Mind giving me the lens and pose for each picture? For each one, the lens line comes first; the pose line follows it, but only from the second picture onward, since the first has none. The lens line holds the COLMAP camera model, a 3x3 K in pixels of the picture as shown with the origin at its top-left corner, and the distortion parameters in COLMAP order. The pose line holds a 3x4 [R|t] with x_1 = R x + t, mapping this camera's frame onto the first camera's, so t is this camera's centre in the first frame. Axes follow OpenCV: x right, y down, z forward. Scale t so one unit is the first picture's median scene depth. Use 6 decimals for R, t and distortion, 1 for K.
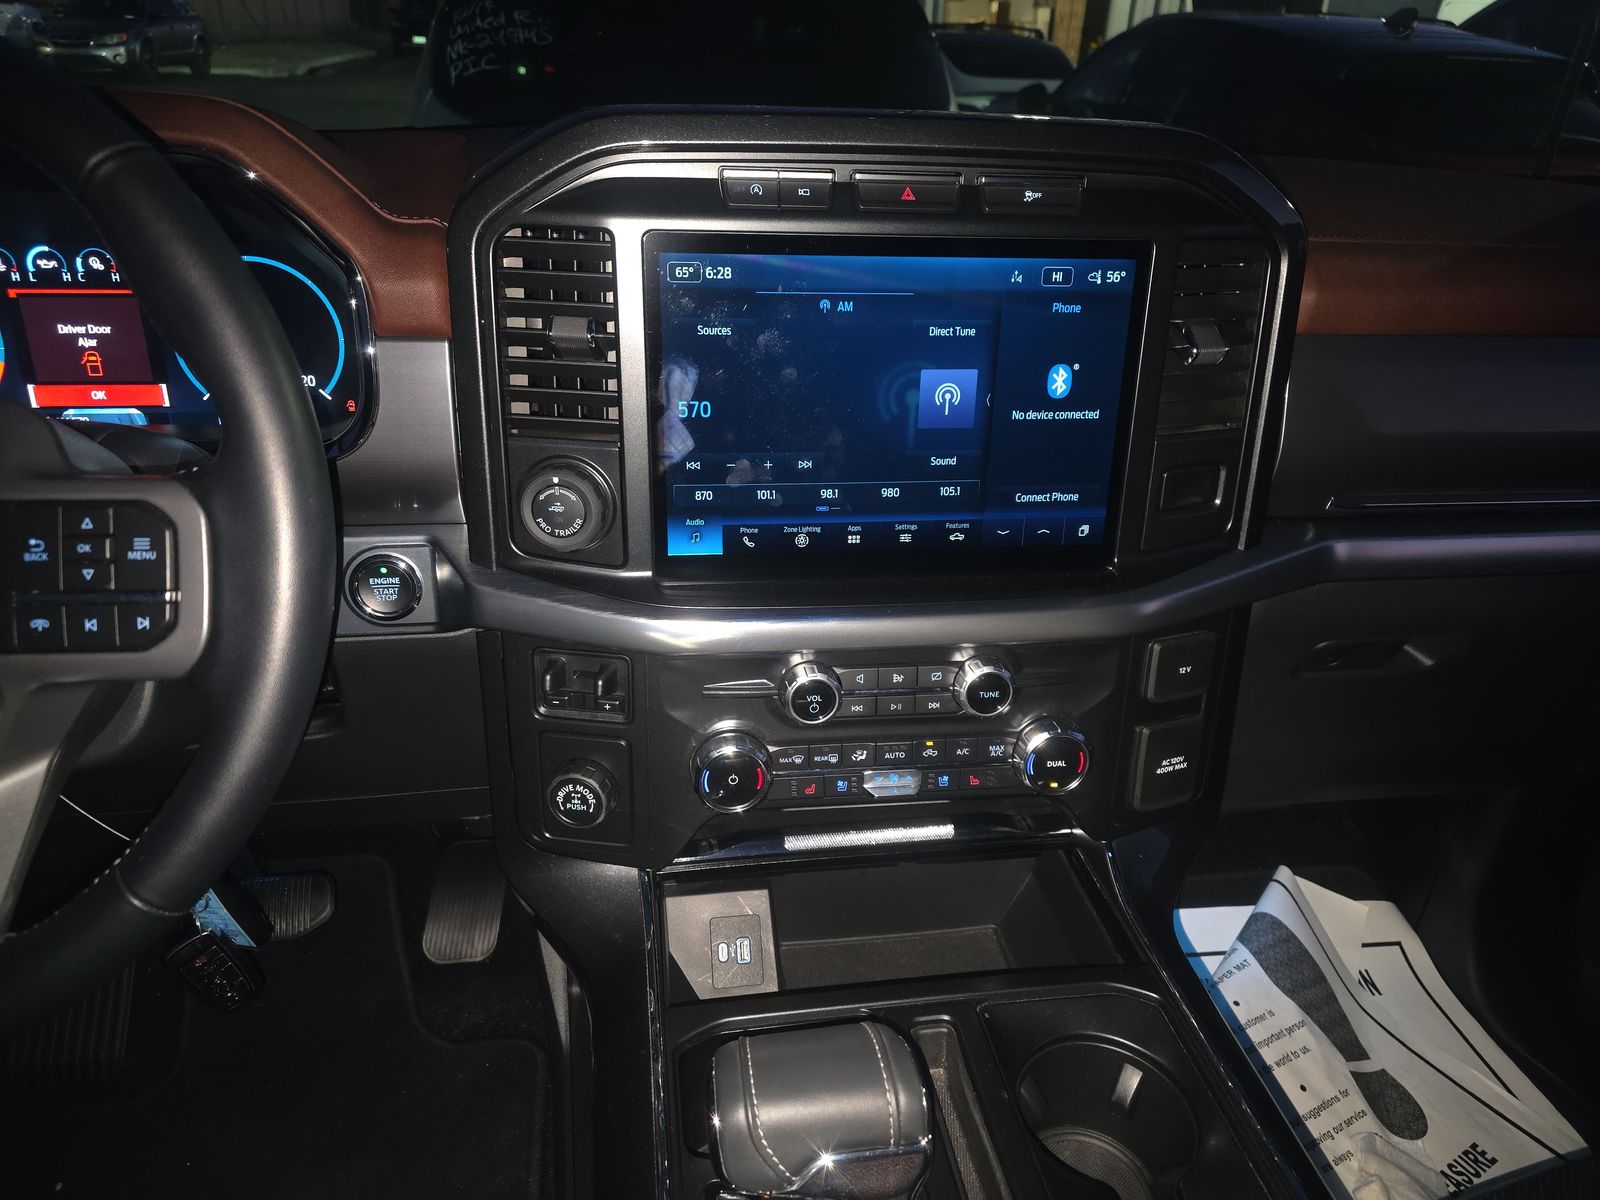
lens RADIAL K [[1058.6, 0, 820.9], [0, 1058.6, 601.2], [0, 0, 1]] dist [0.068044, -0.056428]
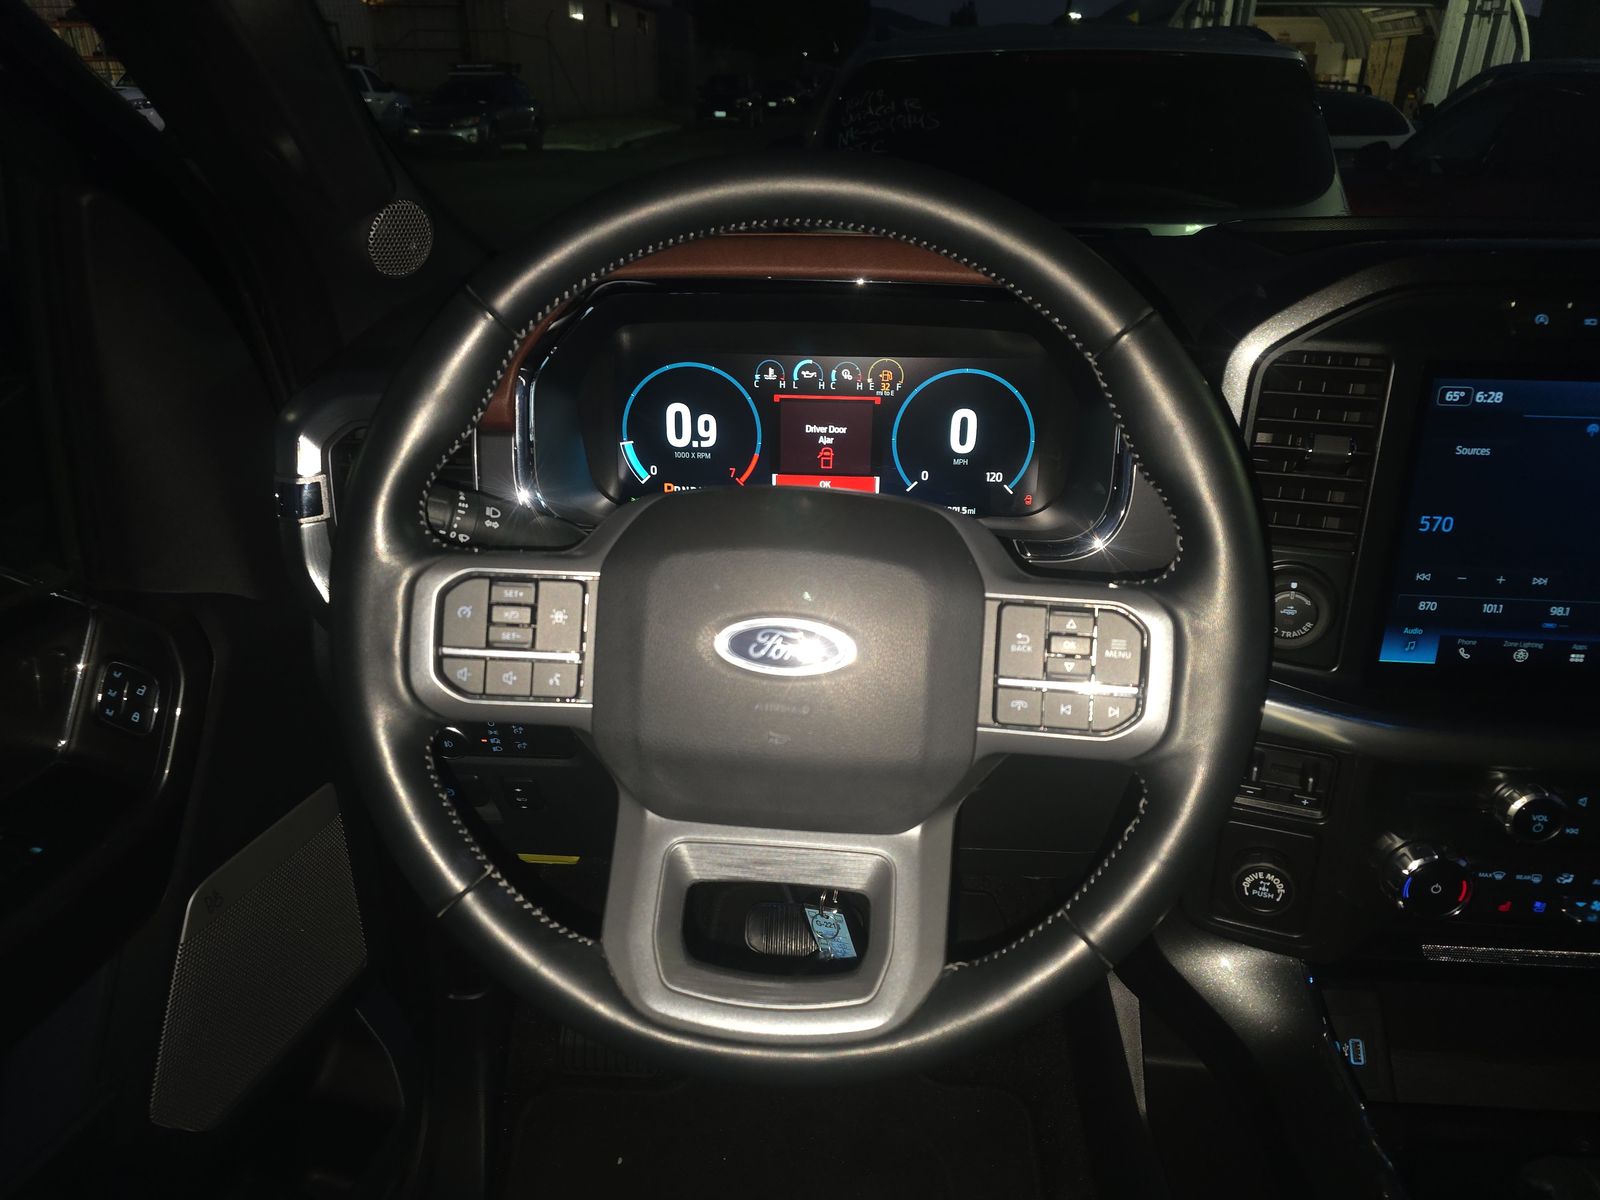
lens RADIAL K [[1072.3, 0, 805.4], [0, 1072.3, 614.6], [0, 0, 1]] dist [0.050655, -0.061470]
pose [[0.976512, 0.065669, -0.205213, -0.463416], [-0.072751, 0.996980, -0.027151, -0.018558], [0.202810, 0.041443, 0.978341, -0.139040]]
